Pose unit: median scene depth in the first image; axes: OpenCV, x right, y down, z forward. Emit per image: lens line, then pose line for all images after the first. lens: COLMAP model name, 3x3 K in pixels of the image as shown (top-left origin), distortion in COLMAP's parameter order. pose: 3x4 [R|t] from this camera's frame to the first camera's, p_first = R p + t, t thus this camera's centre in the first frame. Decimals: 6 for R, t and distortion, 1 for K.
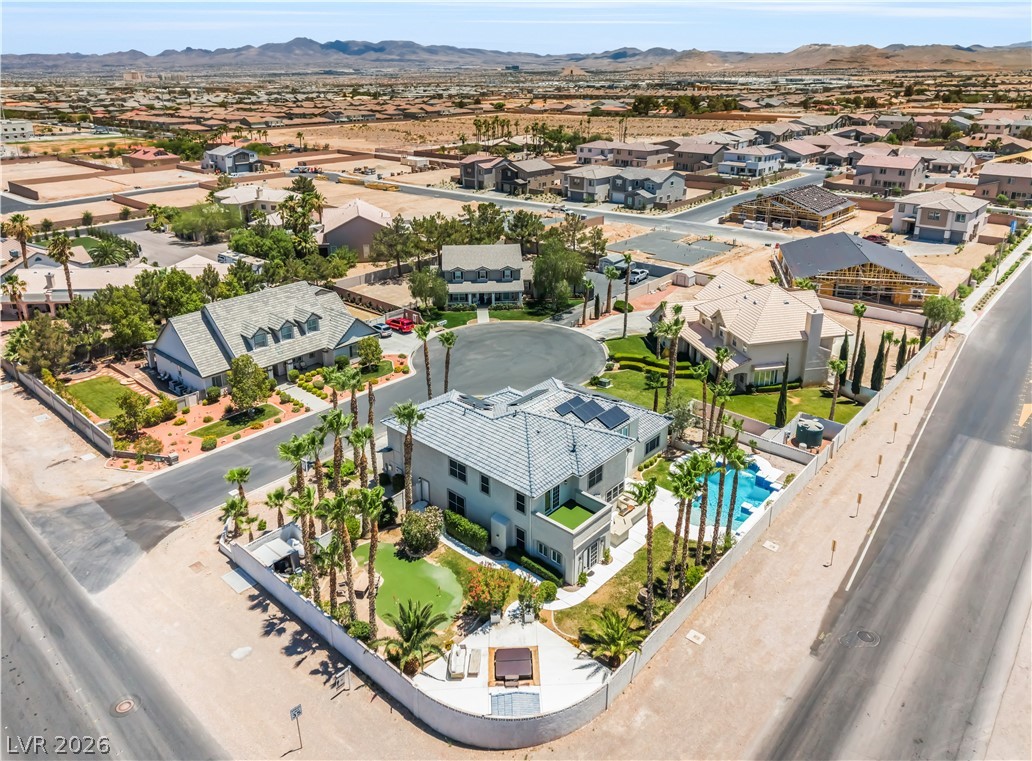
lens RADIAL K [[731.5, 0, 527.8], [0, 731.5, 300.5], [0, 0, 1]] dist [0.012771, -0.005698]
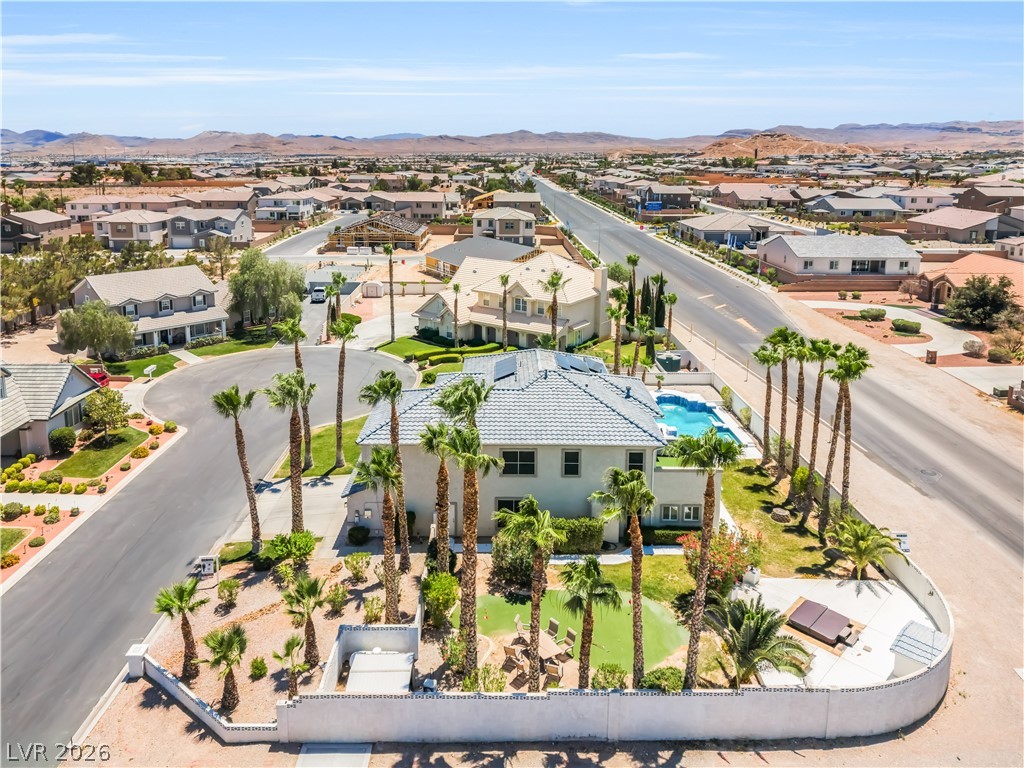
lens RADIAL K [[718.7, 0, 505.4], [0, 718.7, 283.2], [0, 0, 1]] dist [0.034196, -0.024339]
pose [[0.744890, -0.110828, 0.657918, -0.595713], [0.194796, 0.979267, -0.055587, 0.104377], [-0.638117, 0.169566, 0.751036, 0.477912]]
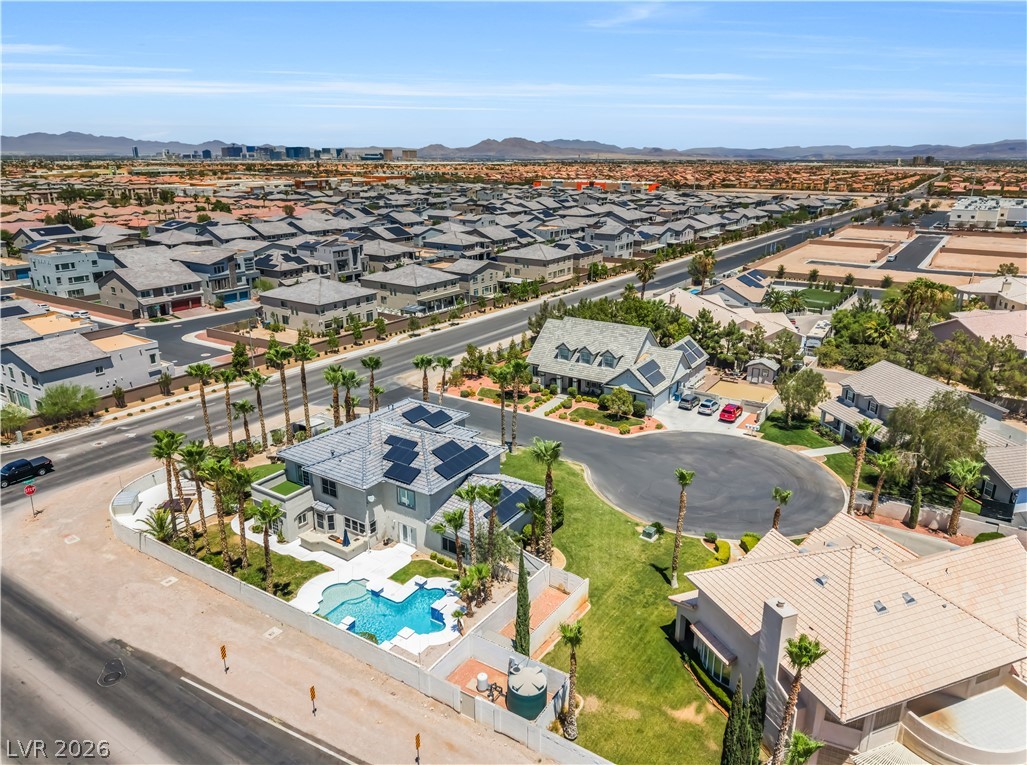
lens RADIAL K [[706.9, 0, 516.0], [0, 706.9, 381.1], [0, 0, 1]] dist [0.040833, -0.044399]
pose [[0.136017, 0.309985, -0.940962, 1.148127], [-0.305144, 0.916722, 0.257891, -0.280599], [0.942543, 0.252051, 0.219280, 1.050393]]
